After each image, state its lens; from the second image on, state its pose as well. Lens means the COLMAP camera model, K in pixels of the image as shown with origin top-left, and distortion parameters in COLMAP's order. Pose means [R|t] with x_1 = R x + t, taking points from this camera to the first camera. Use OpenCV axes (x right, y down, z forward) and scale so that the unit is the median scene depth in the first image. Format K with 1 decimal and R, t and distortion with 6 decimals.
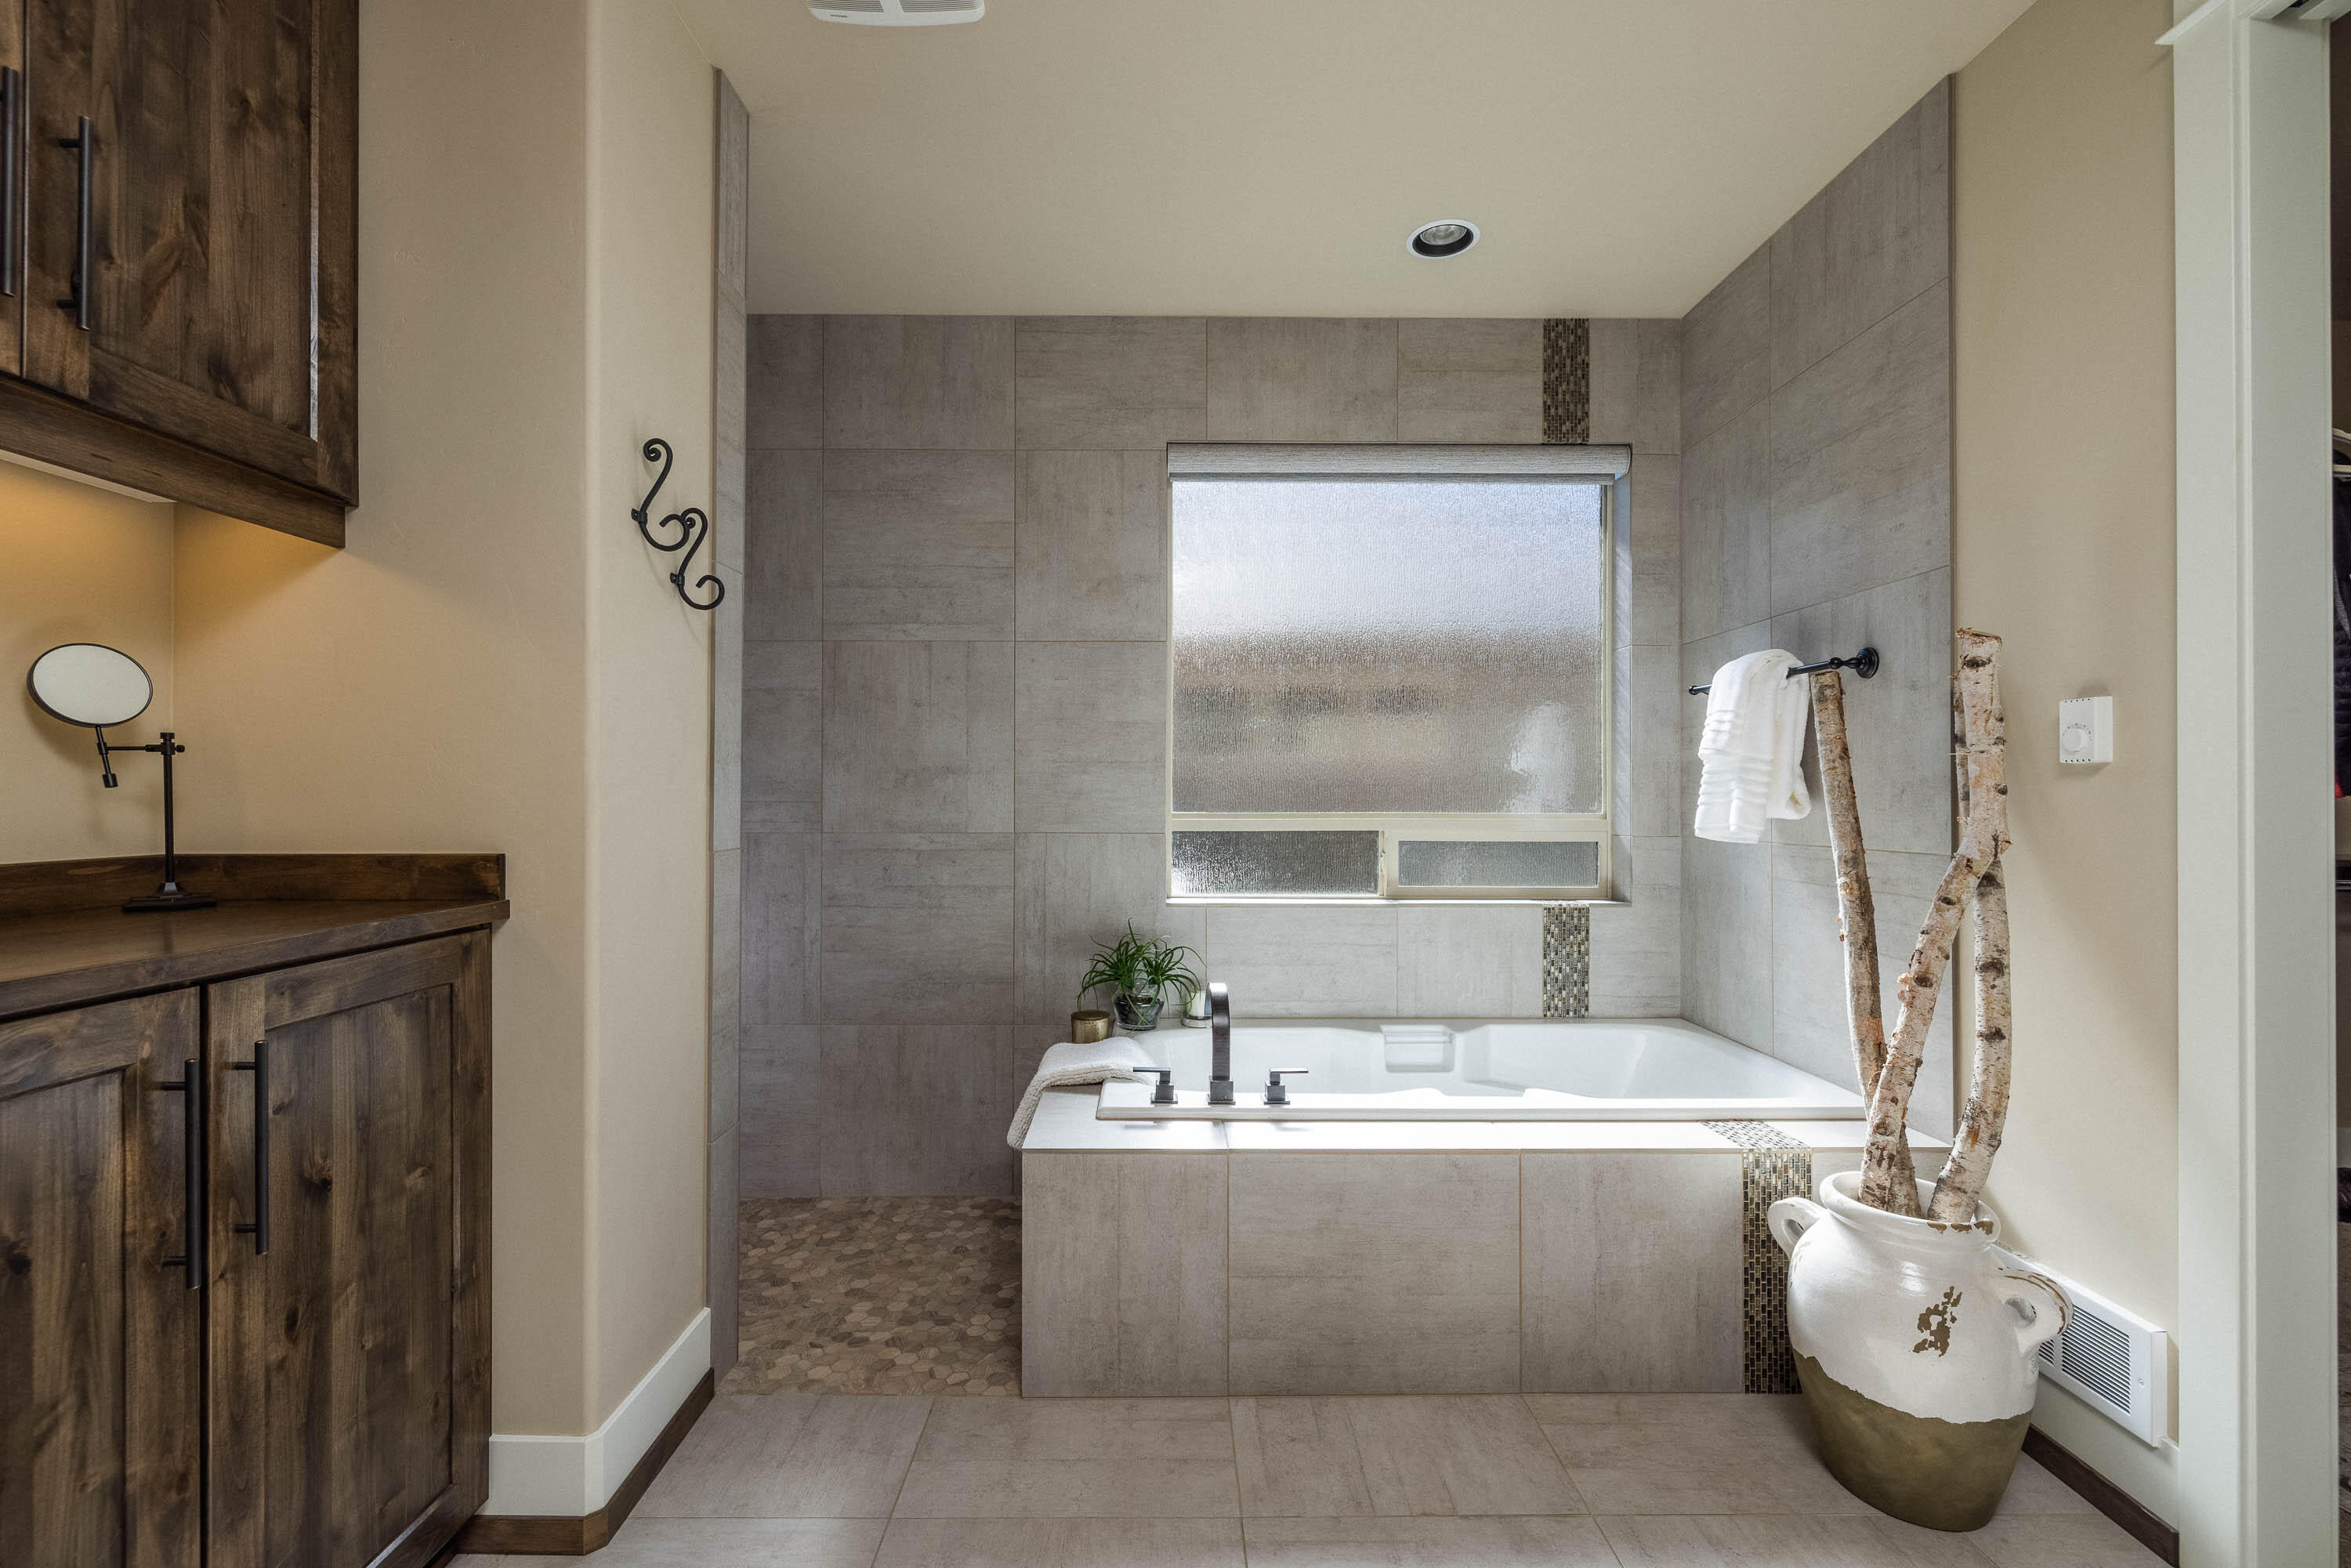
lens RADIAL K [[1023.7, 0, 1173.4], [0, 1023.7, 789.6], [0, 0, 1]] dist [0.003516, 0.000719]
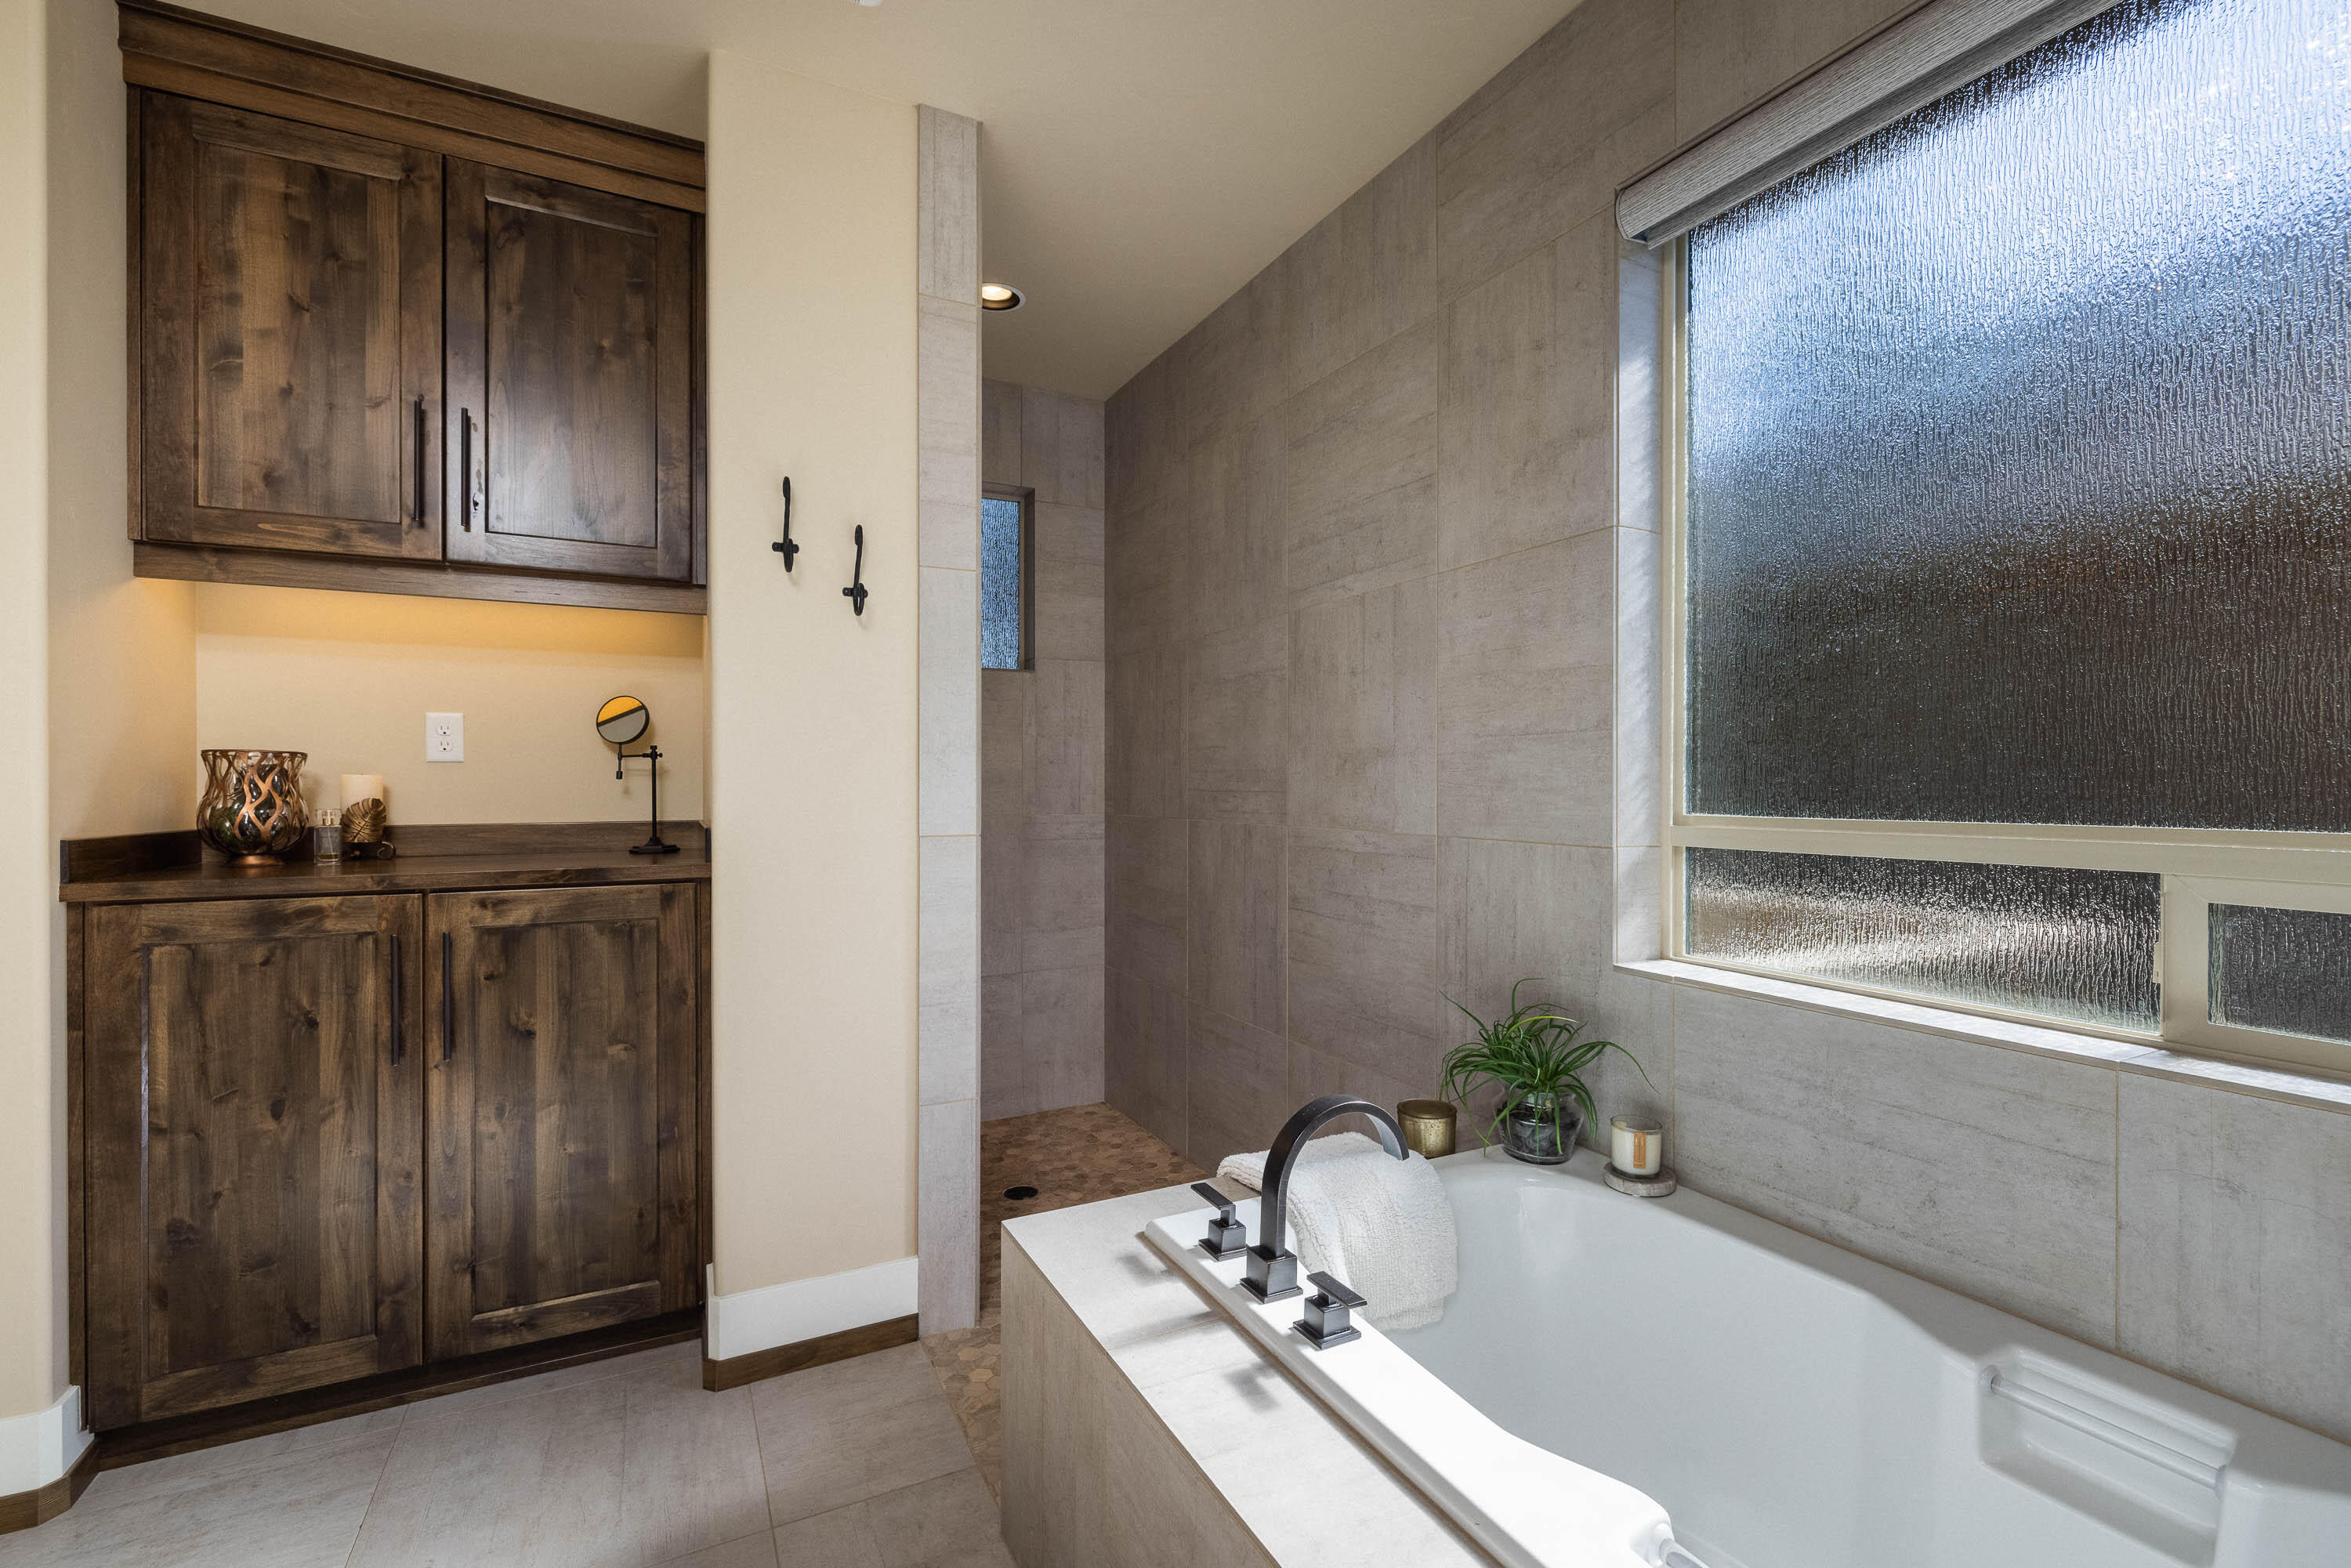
lens RADIAL K [[1023.7, 0, 1169.8], [0, 1023.7, 787.1], [0, 0, 1]] dist [0.003516, 0.000719]
pose [[0.432871, 0.001613, -0.901454, 0.424726], [0.003884, 0.999986, 0.003654, 0.004029], [0.901447, -0.005083, 0.432859, 0.515192]]
